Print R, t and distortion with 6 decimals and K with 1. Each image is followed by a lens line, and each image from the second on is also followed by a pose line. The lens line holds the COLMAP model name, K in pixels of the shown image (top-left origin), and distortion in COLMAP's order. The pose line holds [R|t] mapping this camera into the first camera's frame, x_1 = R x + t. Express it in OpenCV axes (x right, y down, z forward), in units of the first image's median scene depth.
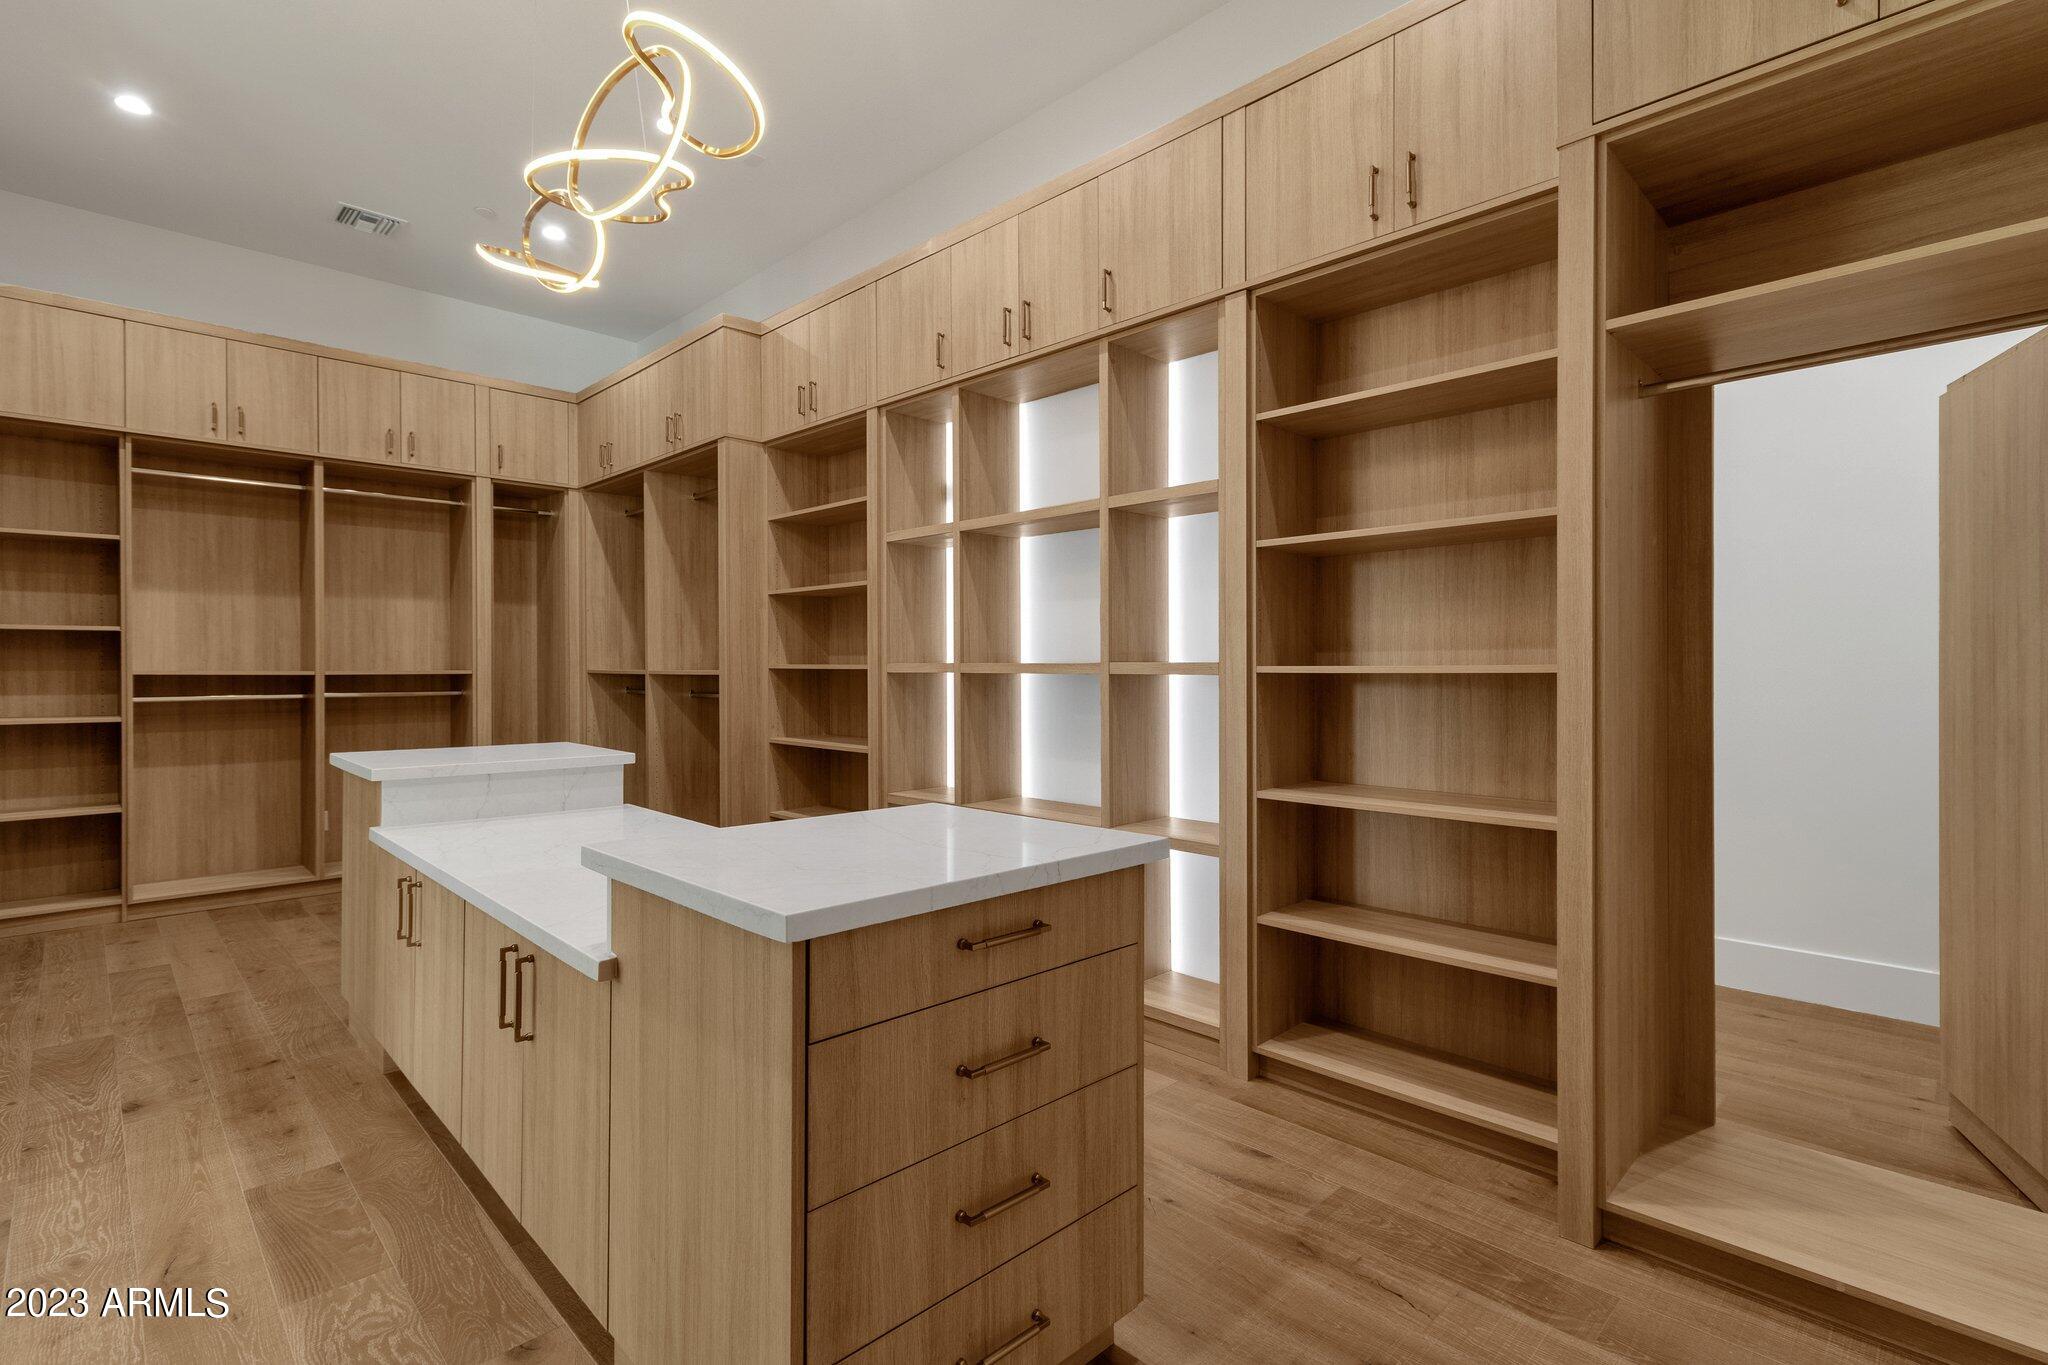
lens RADIAL K [[955.0, 0, 1042.4], [0, 955.0, 677.6], [0, 0, 1]] dist [0.000321, 0.000632]
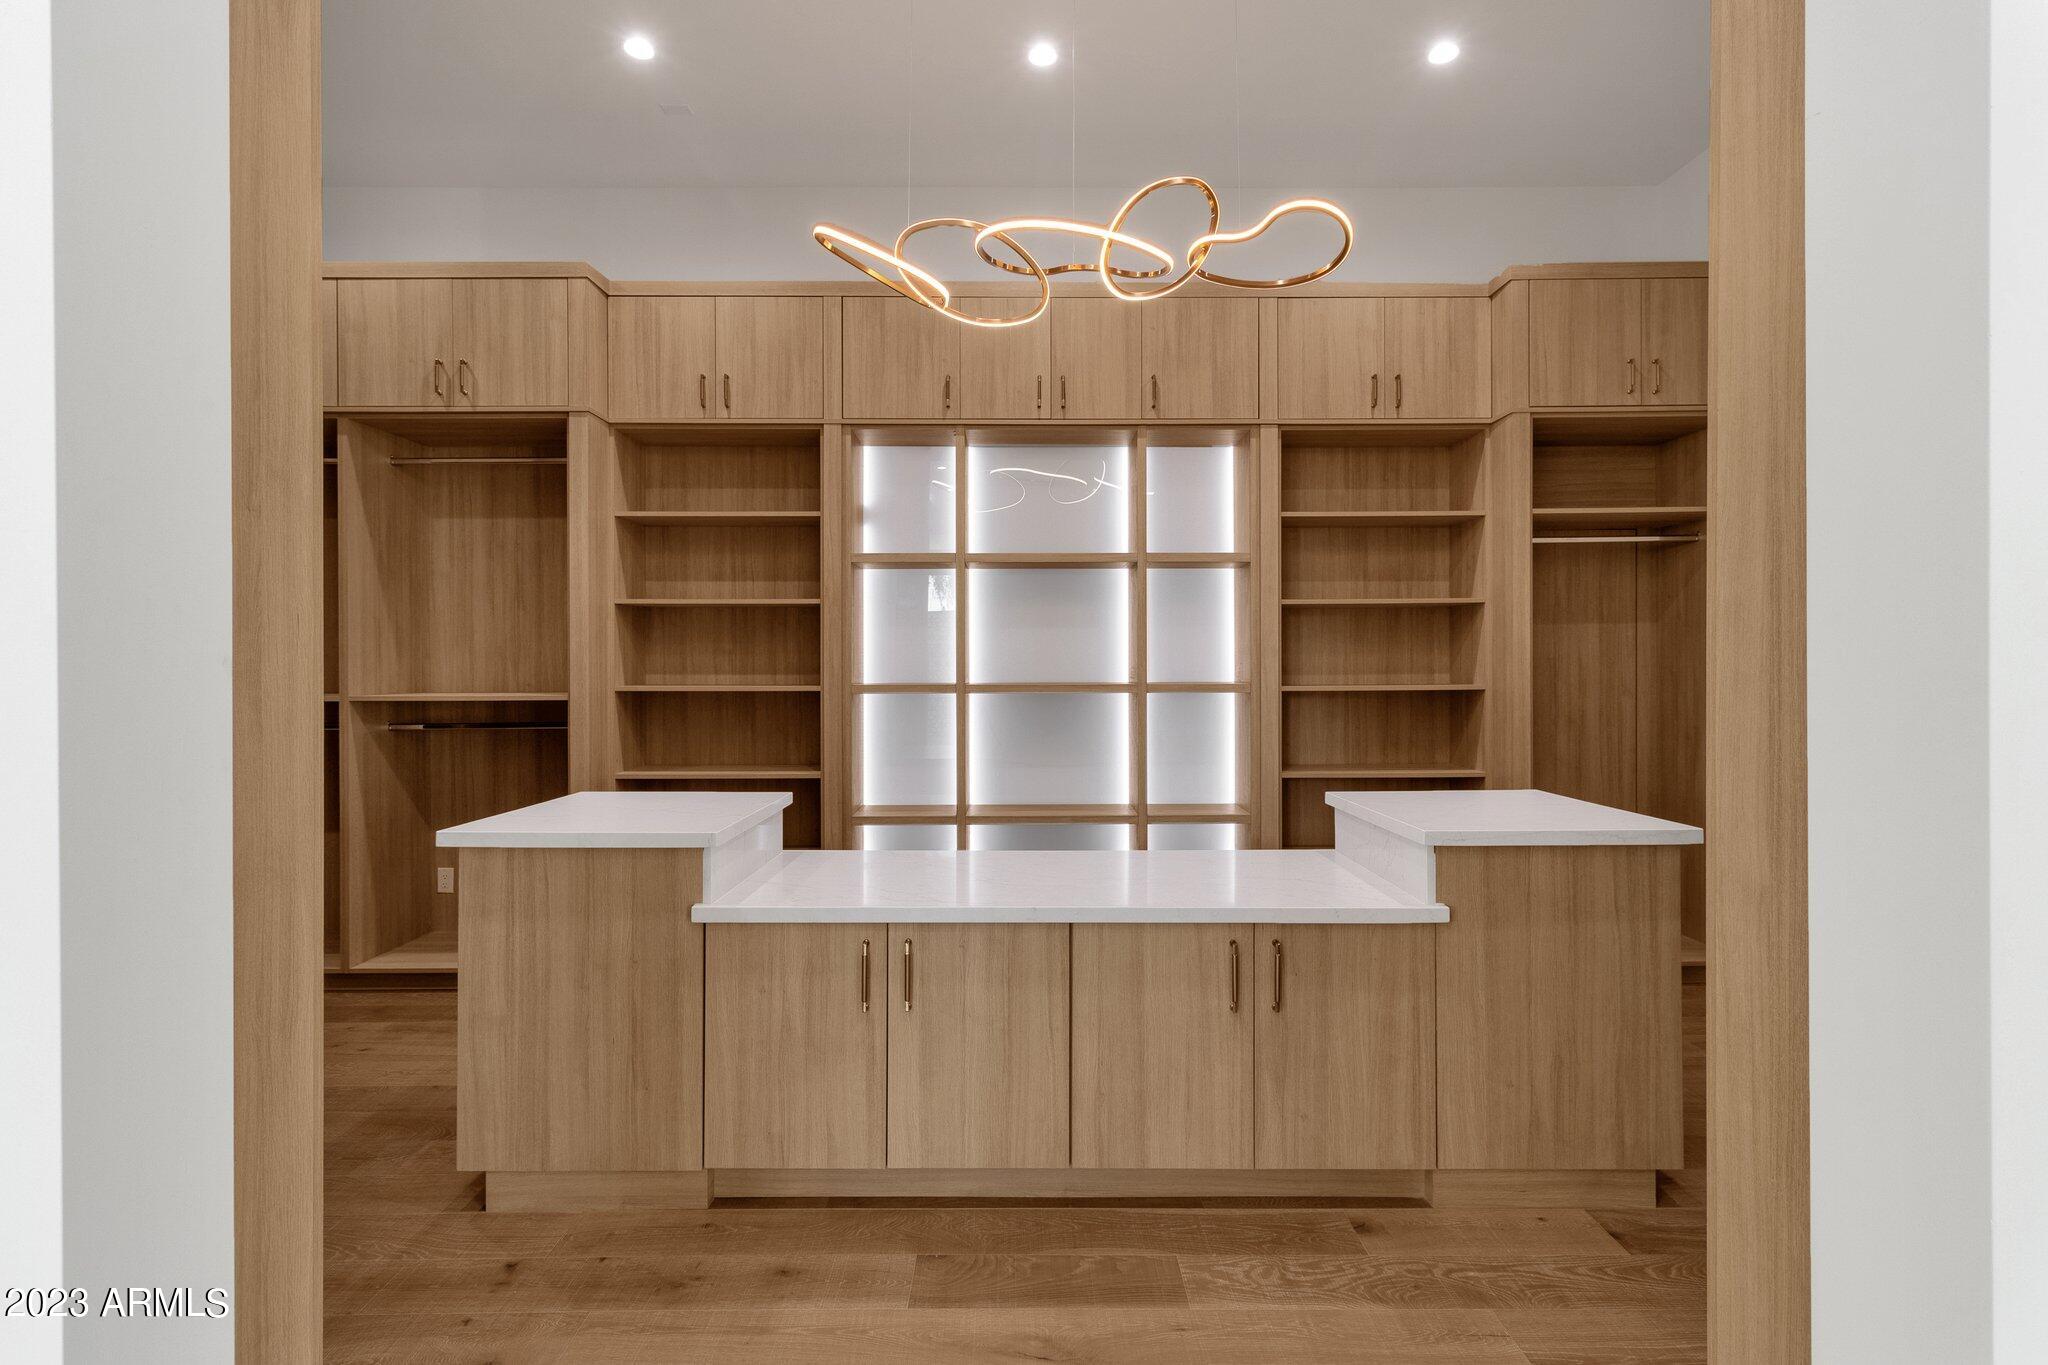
lens RADIAL K [[977.9, 0, 1024.0], [0, 977.9, 682.5], [0, 0, 1]] dist [-0.000981, -0.000001]
pose [[0.705797, -0.007280, 0.708377, -1.095511], [0.011838, 0.999929, -0.001518, -0.020874], [-0.708315, 0.009457, 0.705833, 0.236073]]
